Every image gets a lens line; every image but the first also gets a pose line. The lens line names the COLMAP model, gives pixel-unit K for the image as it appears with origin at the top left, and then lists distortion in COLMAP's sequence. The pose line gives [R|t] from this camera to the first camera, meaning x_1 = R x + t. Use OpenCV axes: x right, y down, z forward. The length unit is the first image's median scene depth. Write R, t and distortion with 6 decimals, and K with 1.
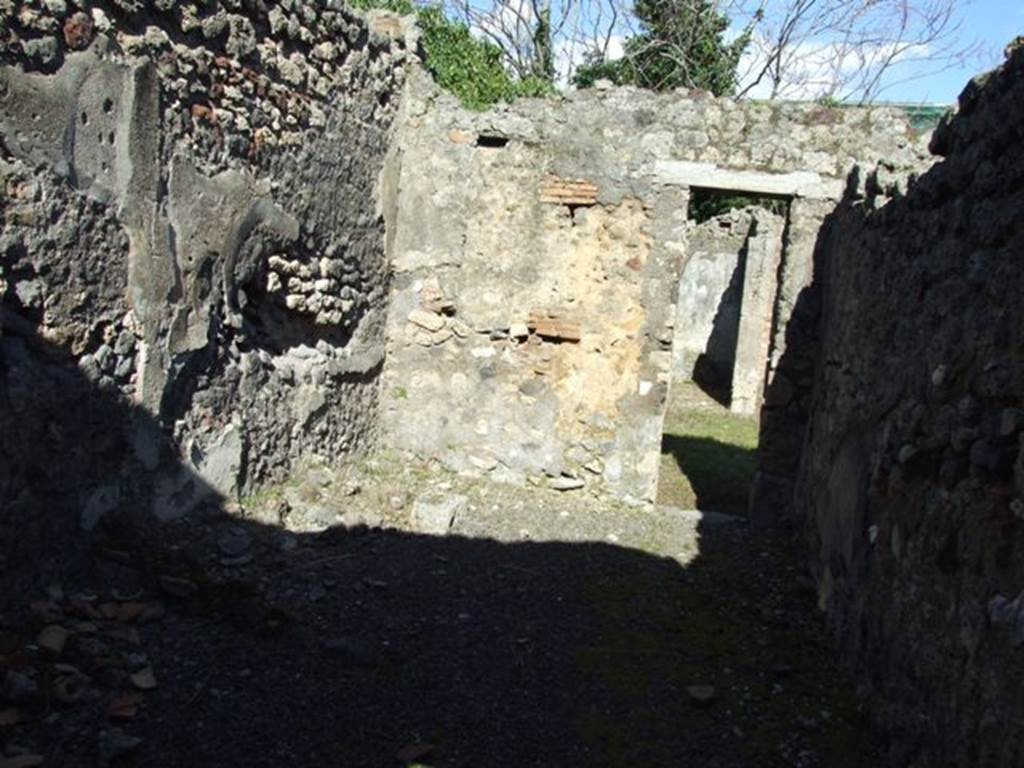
lens RADIAL K [[815.3, 0, 514.9], [0, 815.3, 373.8], [0, 0, 1]] dist [-0.065291, 0.064349]
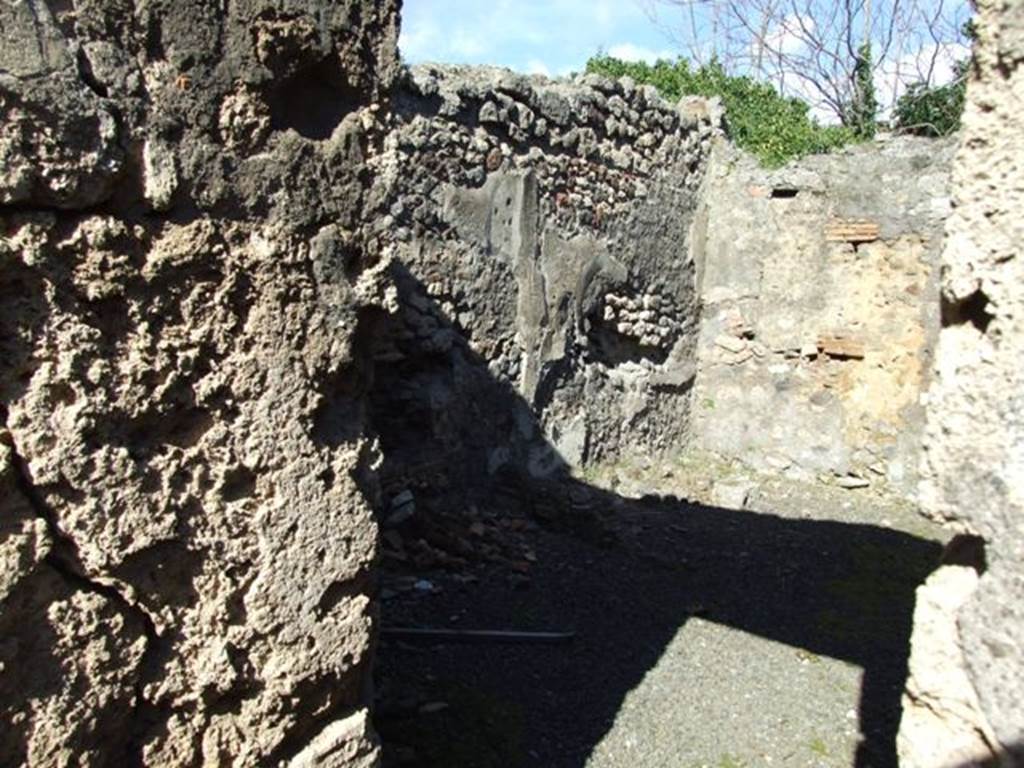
lens RADIAL K [[815.3, 0, 514.9], [0, 815.3, 373.8], [0, 0, 1]] dist [-0.065291, 0.064349]
pose [[0.921975, -0.005378, -0.387211, 0.089510], [-0.014055, 0.998780, -0.047337, 0.058065], [0.386993, 0.049086, 0.920775, -0.329745]]
